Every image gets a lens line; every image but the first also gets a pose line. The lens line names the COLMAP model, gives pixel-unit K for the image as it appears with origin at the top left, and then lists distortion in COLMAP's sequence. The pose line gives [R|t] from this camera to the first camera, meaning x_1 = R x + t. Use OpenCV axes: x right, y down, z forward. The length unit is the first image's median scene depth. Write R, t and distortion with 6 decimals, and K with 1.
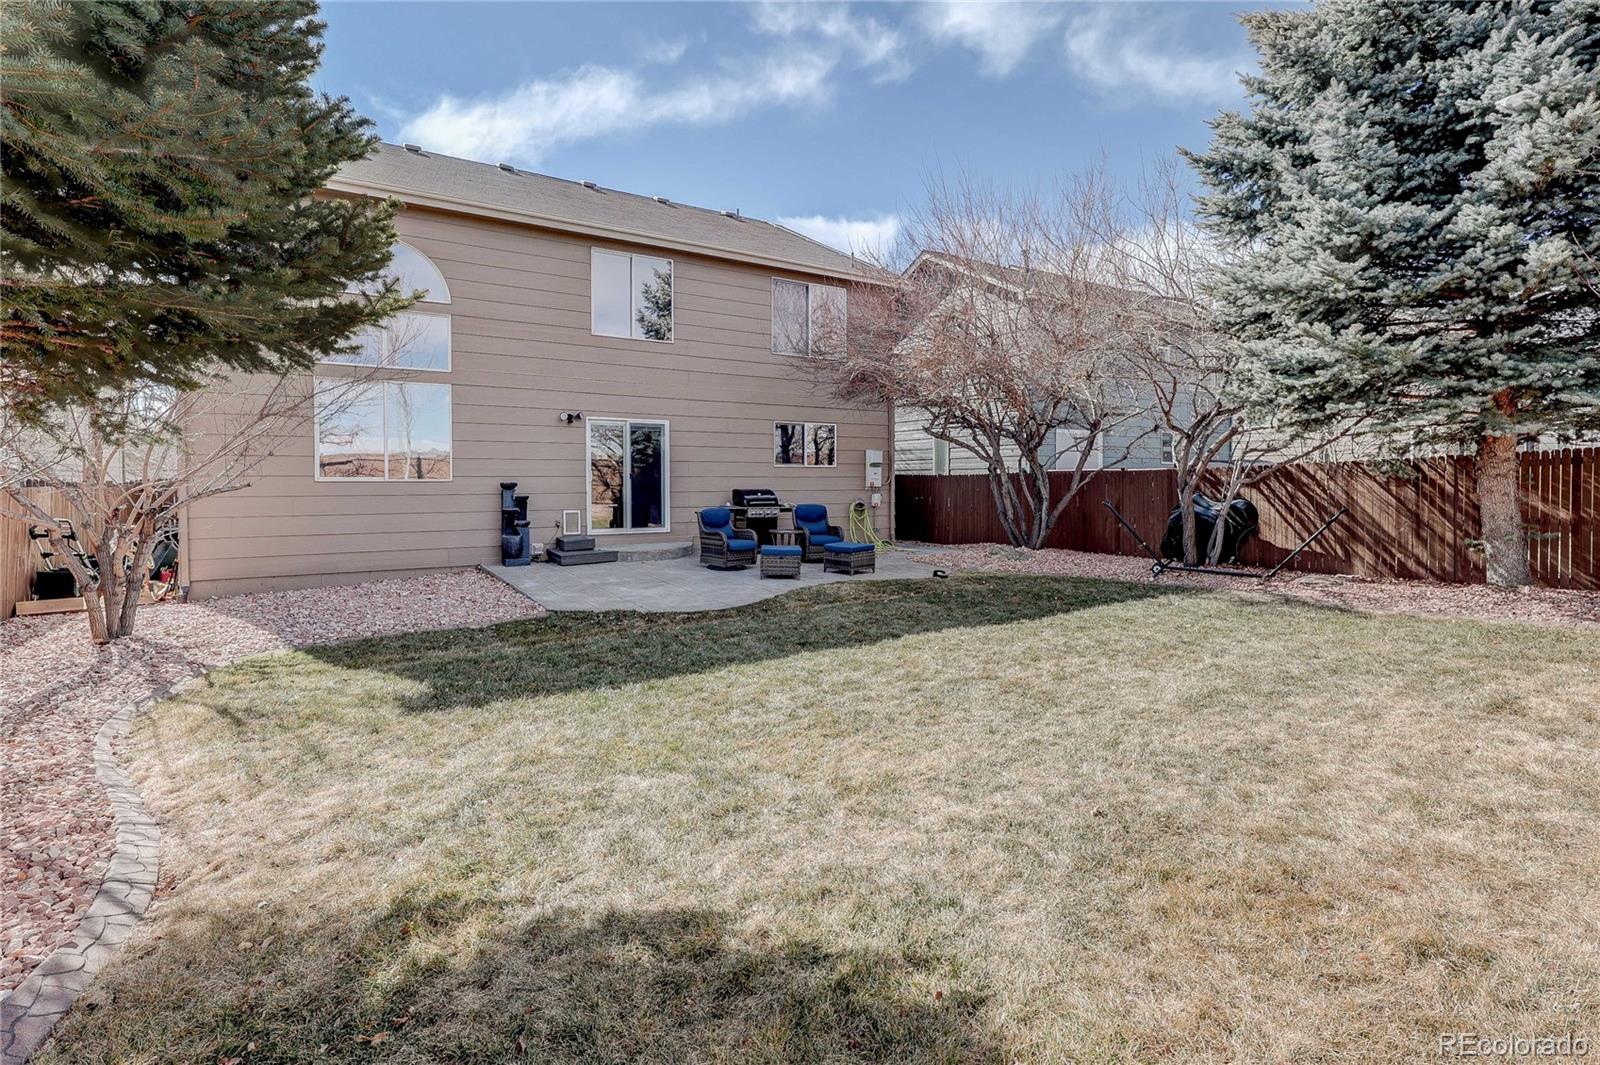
lens RADIAL K [[754.1, 0, 804.0], [0, 754.1, 496.9], [0, 0, 1]] dist [-0.001359, 0.000736]
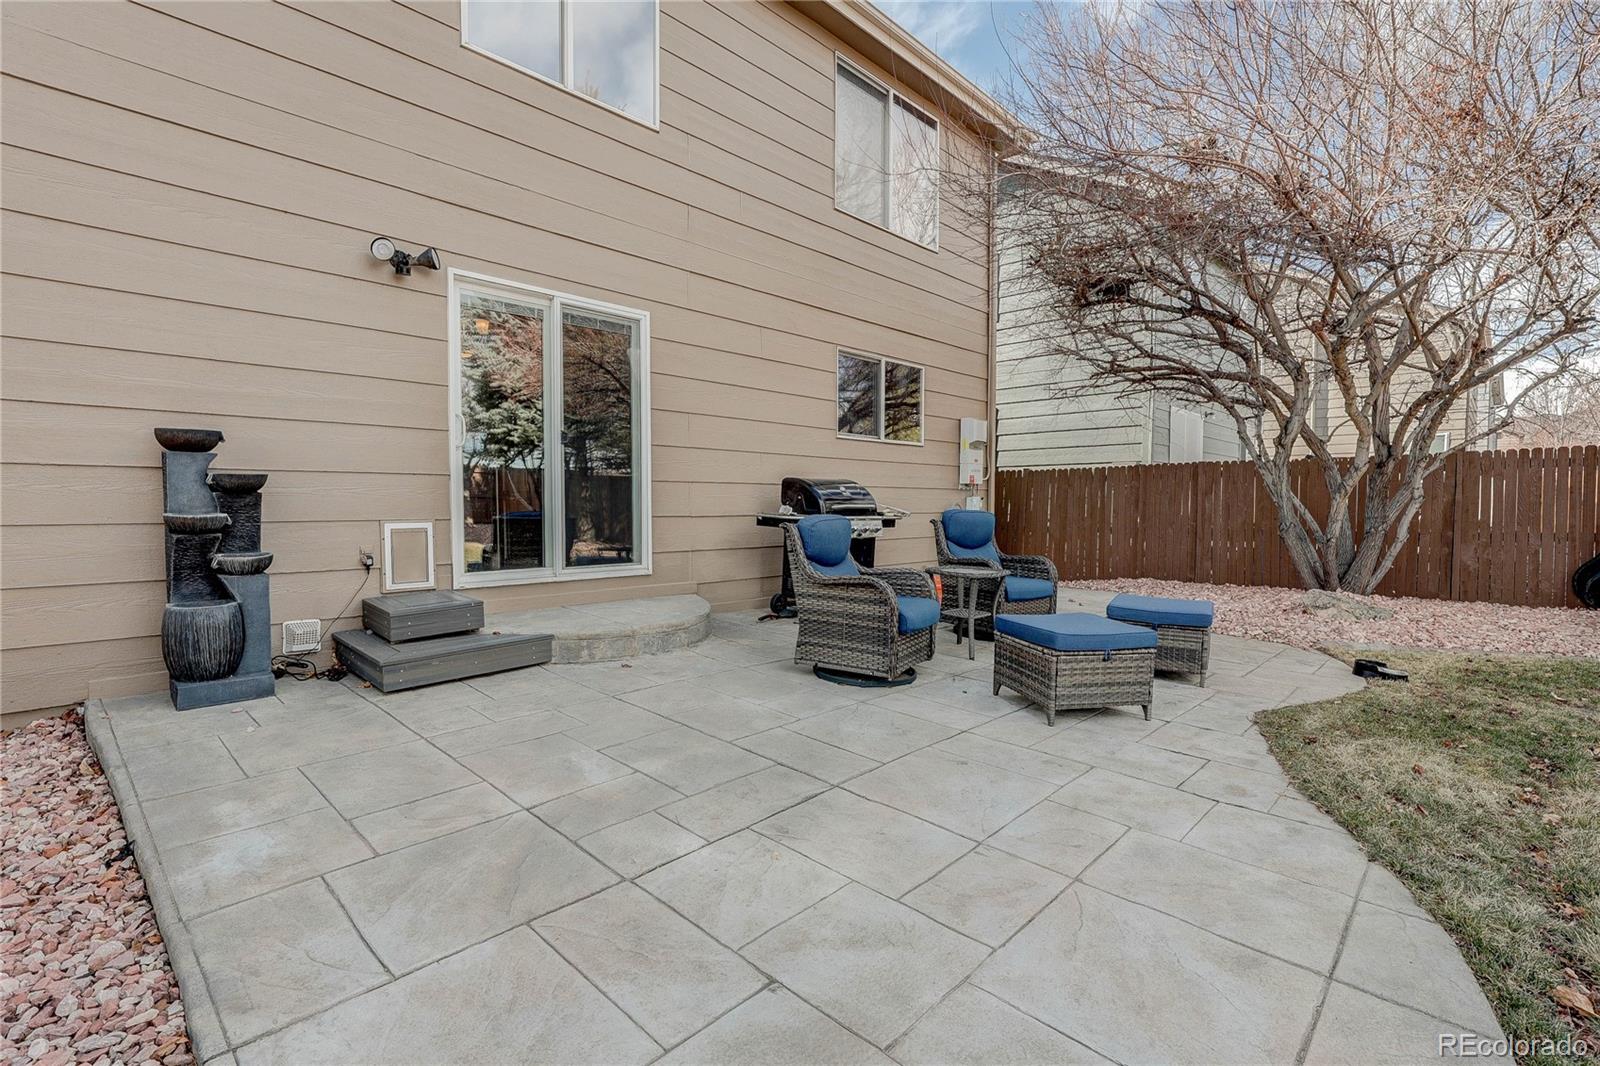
lens RADIAL K [[754.1, 0, 793.4], [0, 754.1, 524.9], [0, 0, 1]] dist [-0.001359, 0.000736]
pose [[0.976433, -0.005393, 0.215754, -0.213442], [0.004598, 0.999981, 0.004186, 0.018943], [-0.215772, -0.003095, 0.976439, 0.631230]]
